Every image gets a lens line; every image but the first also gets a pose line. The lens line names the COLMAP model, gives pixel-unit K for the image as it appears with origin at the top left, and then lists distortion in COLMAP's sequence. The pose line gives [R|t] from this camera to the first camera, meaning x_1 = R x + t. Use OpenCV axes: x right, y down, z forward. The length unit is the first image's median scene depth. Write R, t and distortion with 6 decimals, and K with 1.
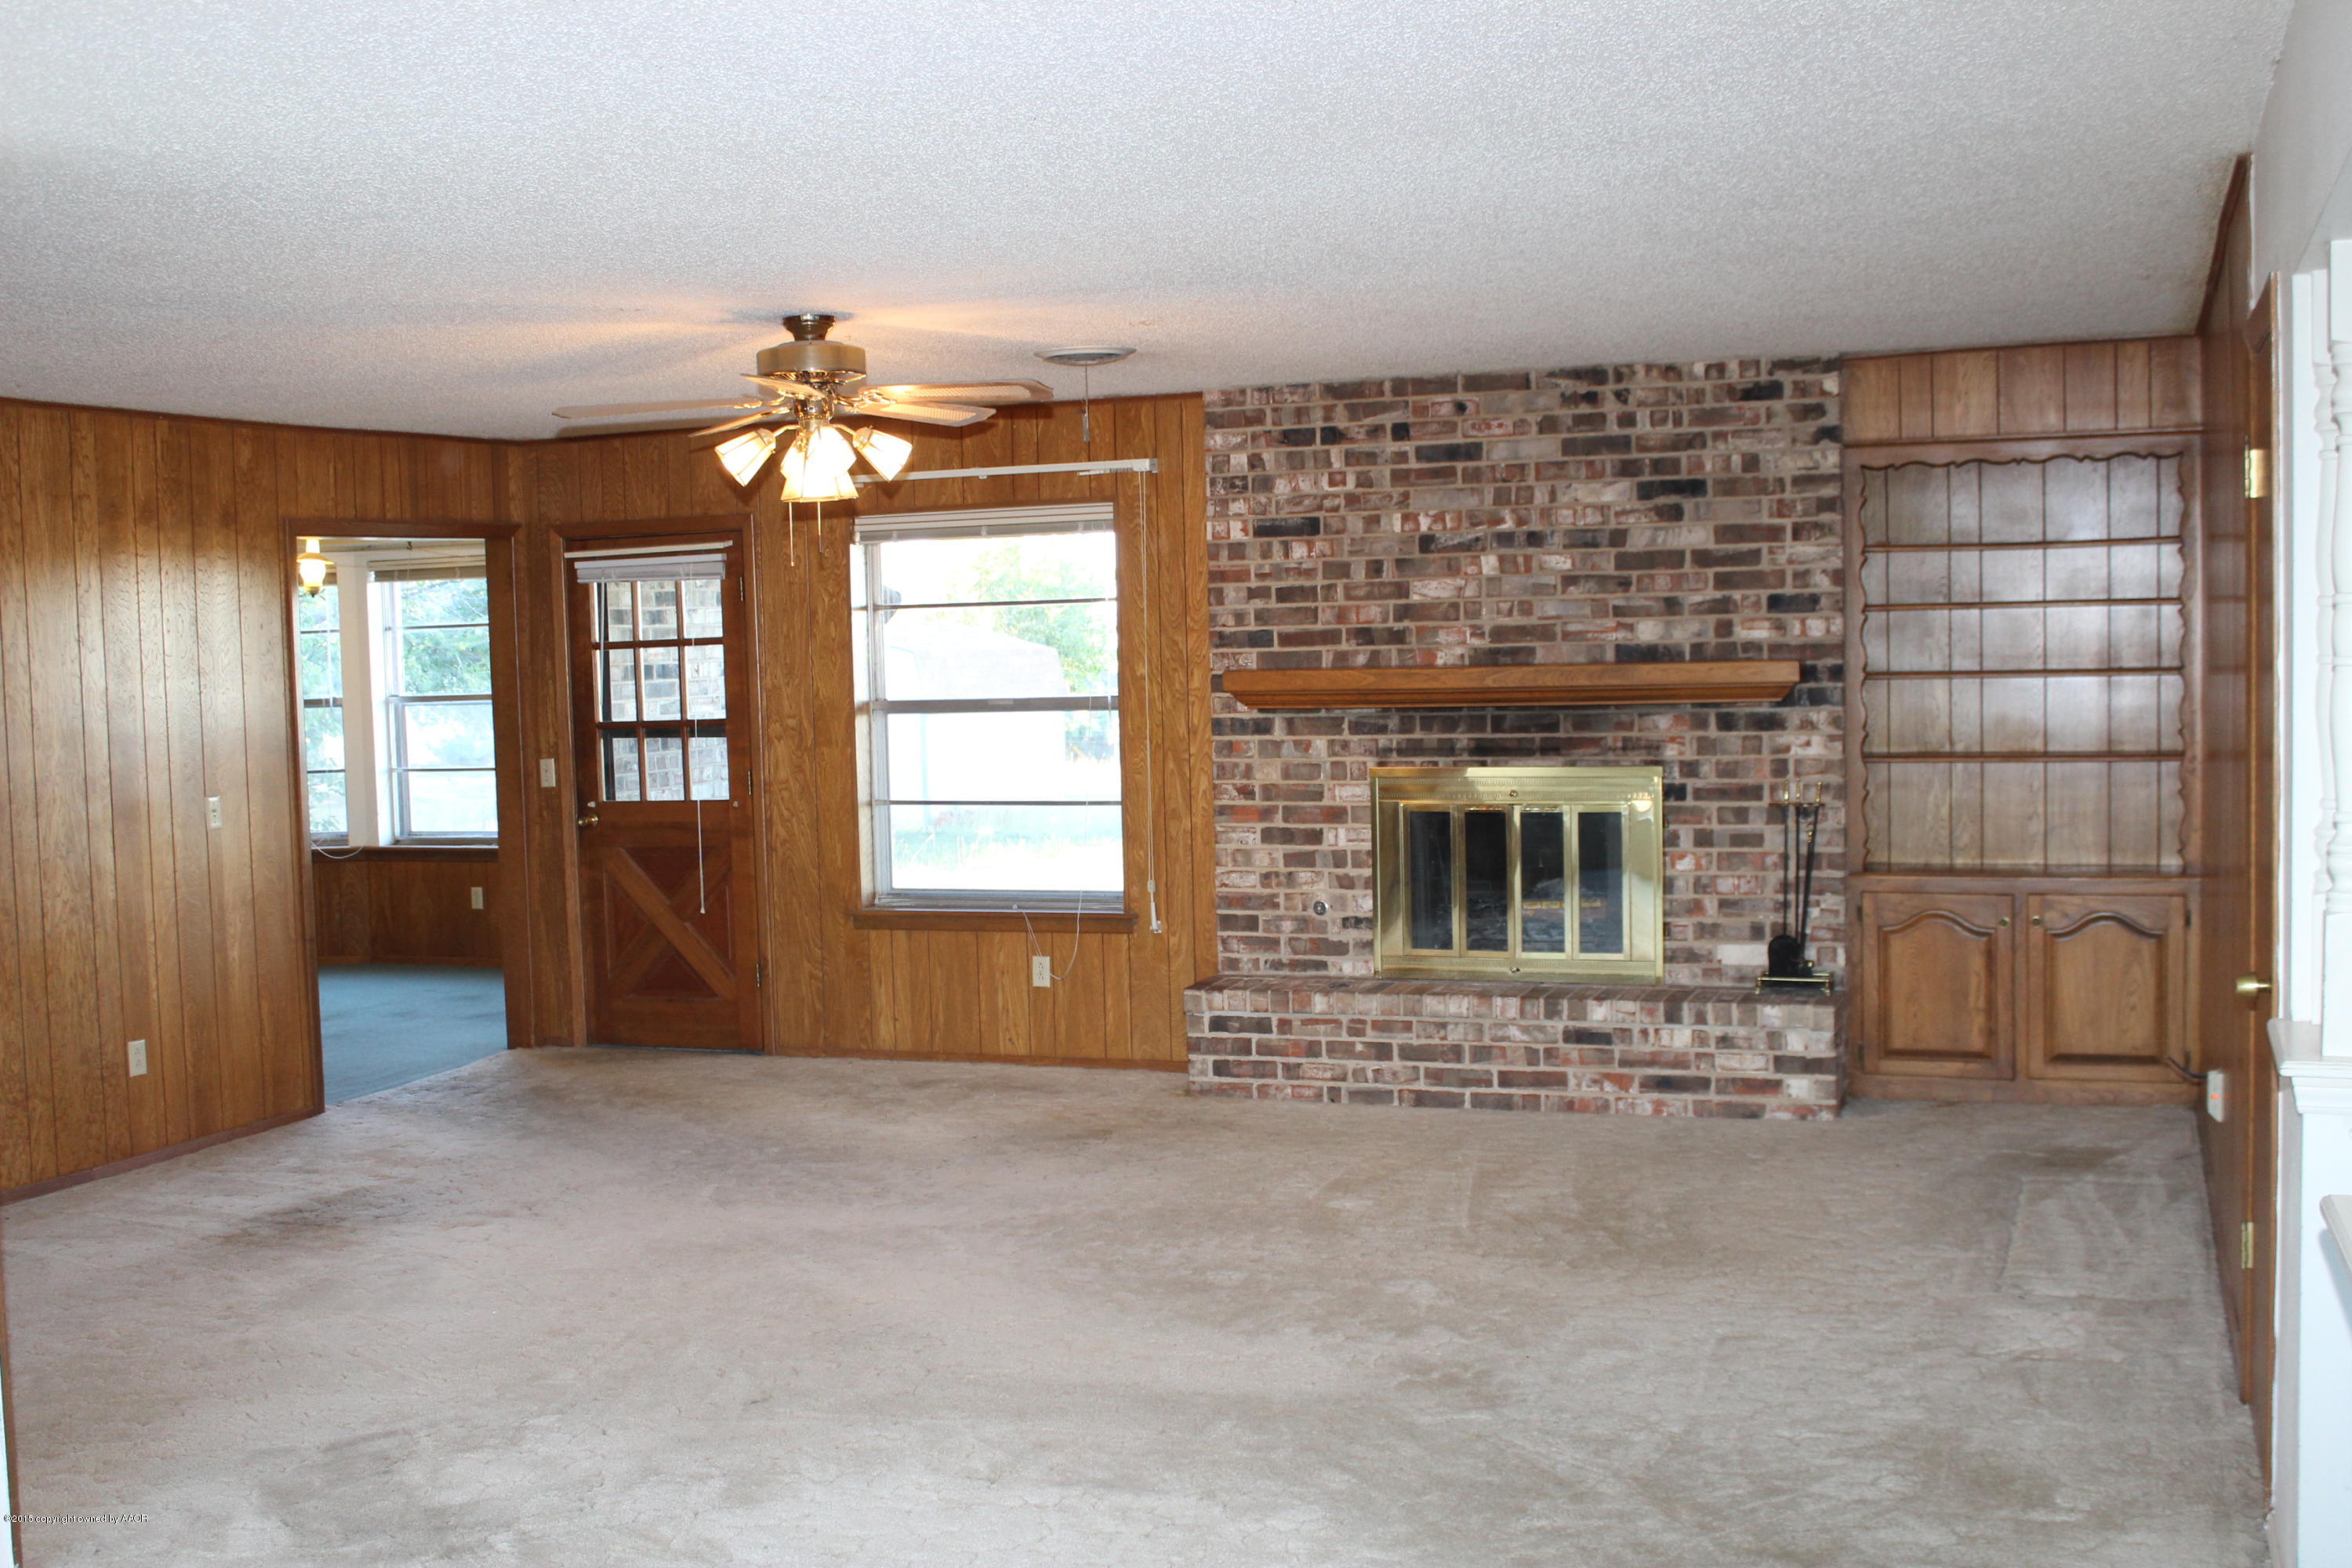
lens RADIAL K [[2454.5, 0, 1176.0], [0, 2454.5, 784.0], [0, 0, 1]] dist [-0.017473, -0.005651]
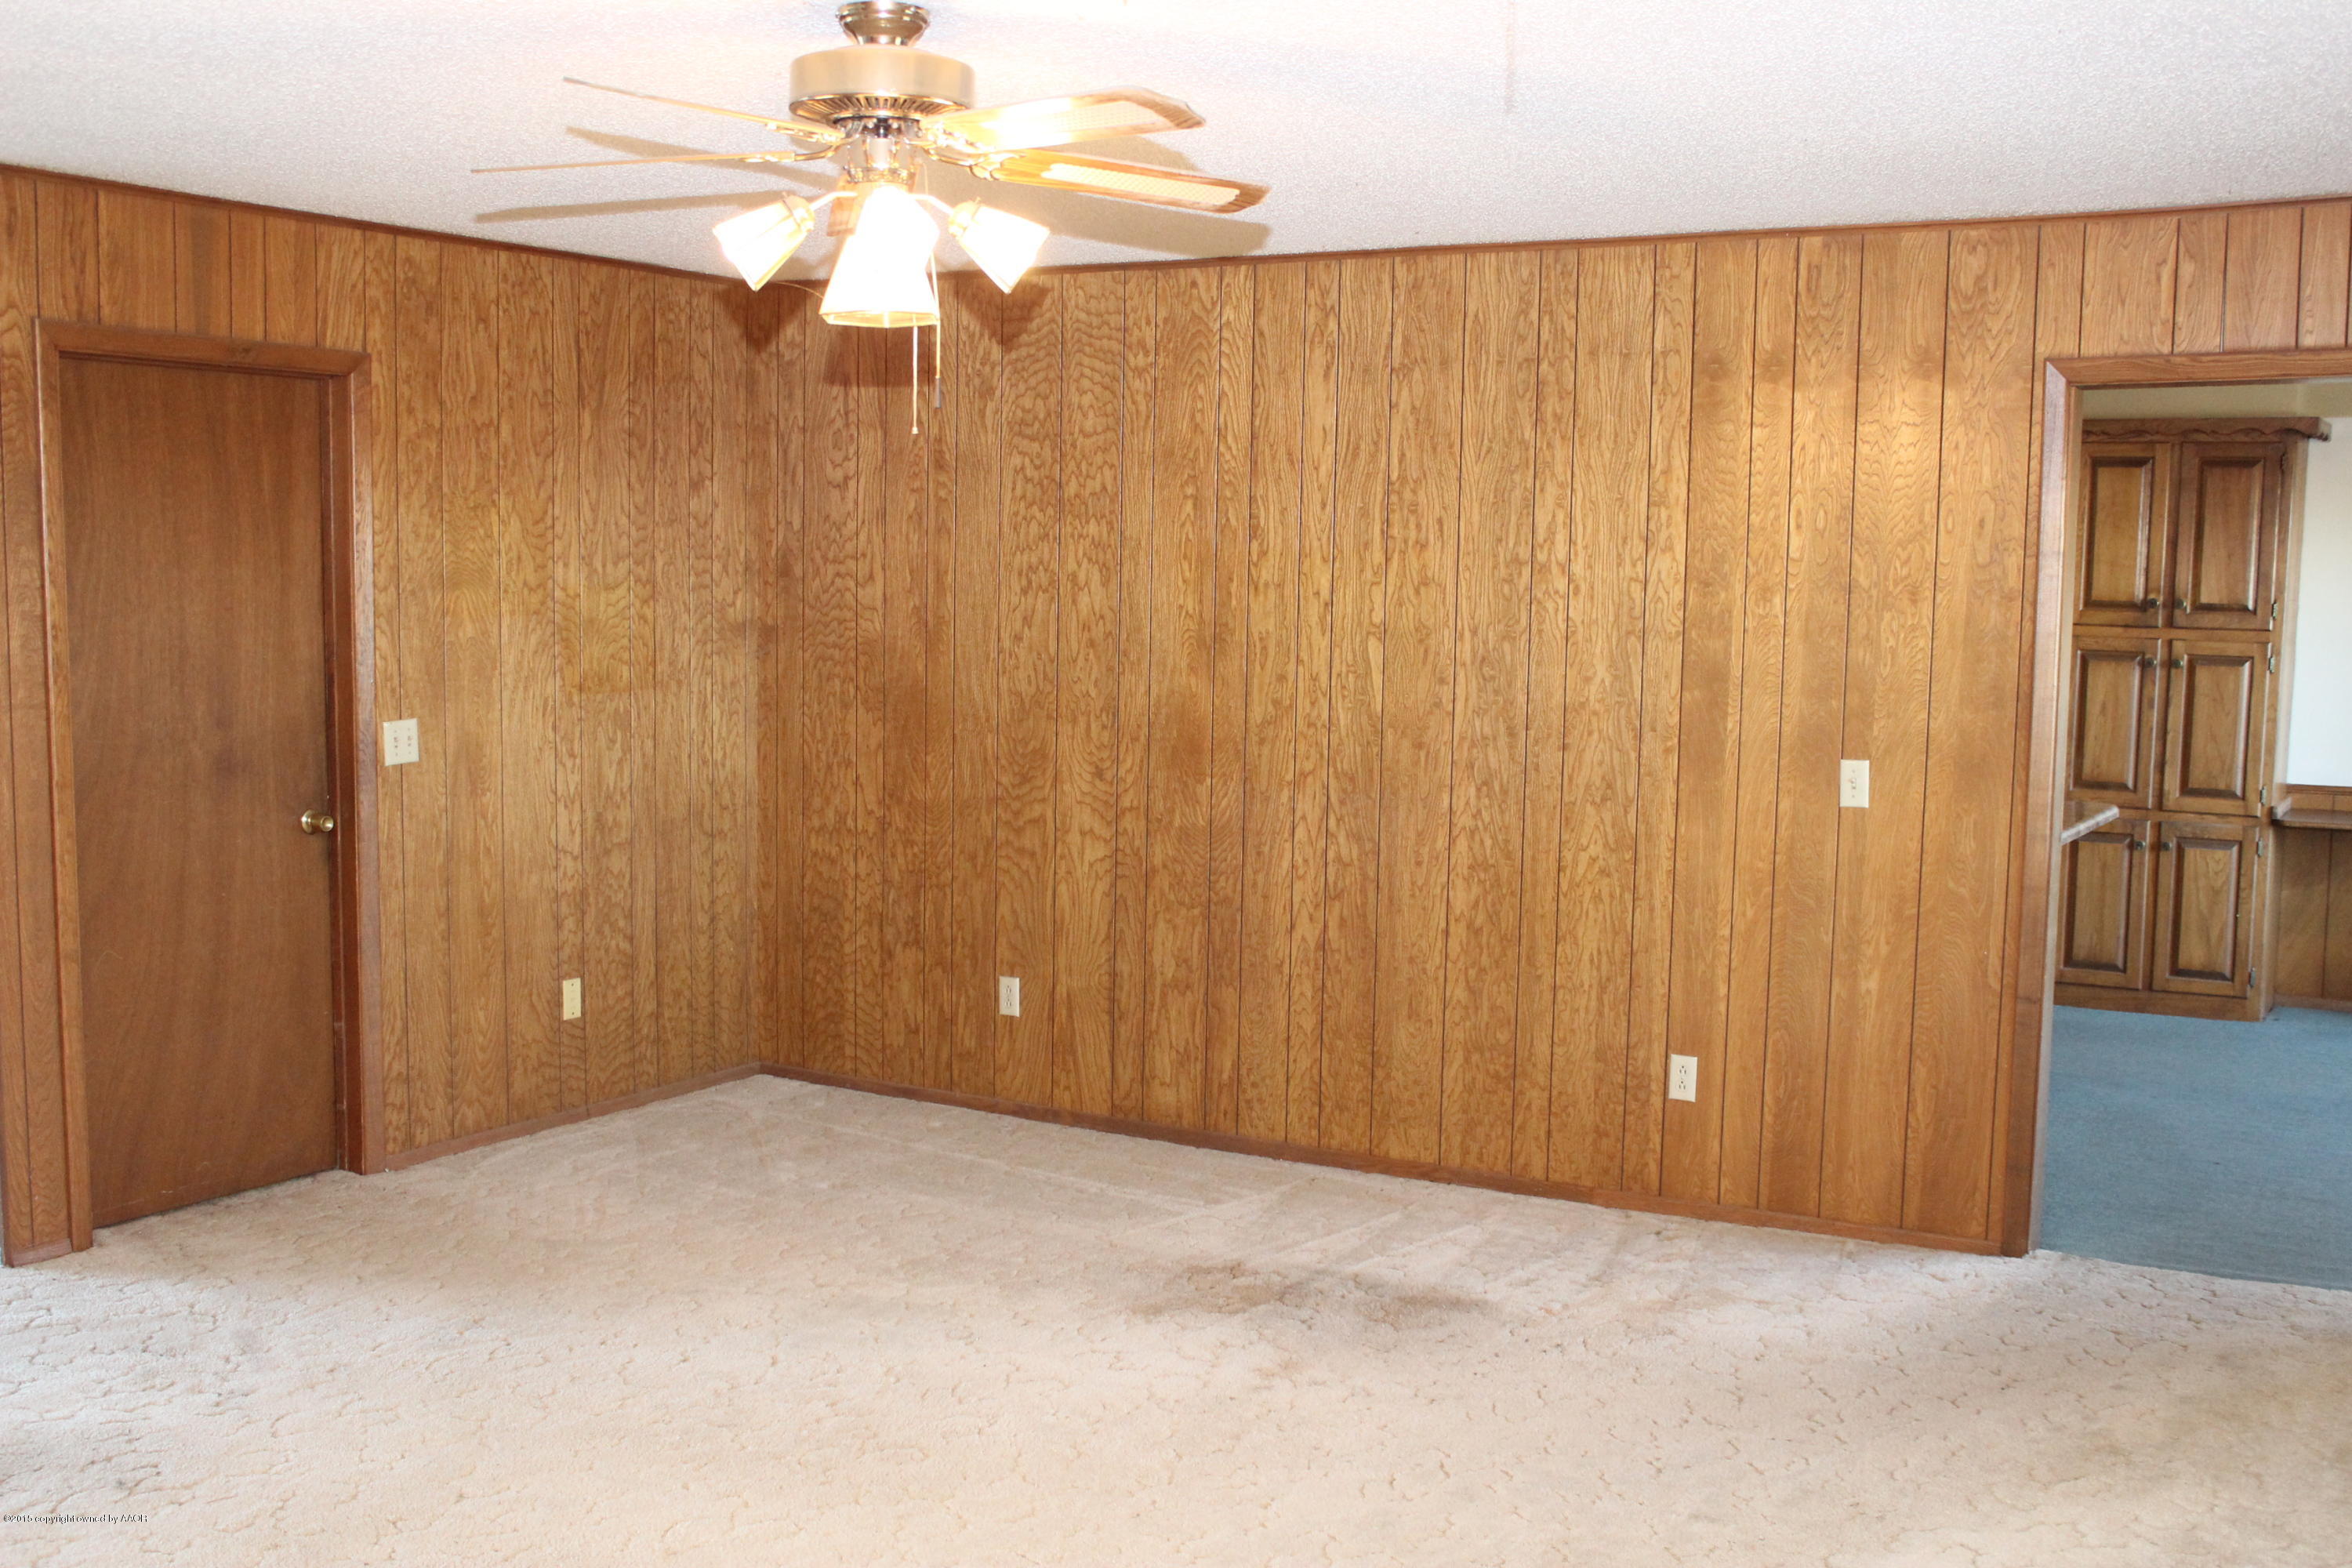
lens RADIAL K [[2454.5, 0, 1176.0], [0, 2454.5, 784.0], [0, 0, 1]] dist [-0.017473, -0.005651]
pose [[-0.141705, 0.109599, -0.983823, 0.366420], [-0.070203, 0.990237, 0.120425, -0.065127], [0.987417, 0.086132, -0.132627, 0.971806]]
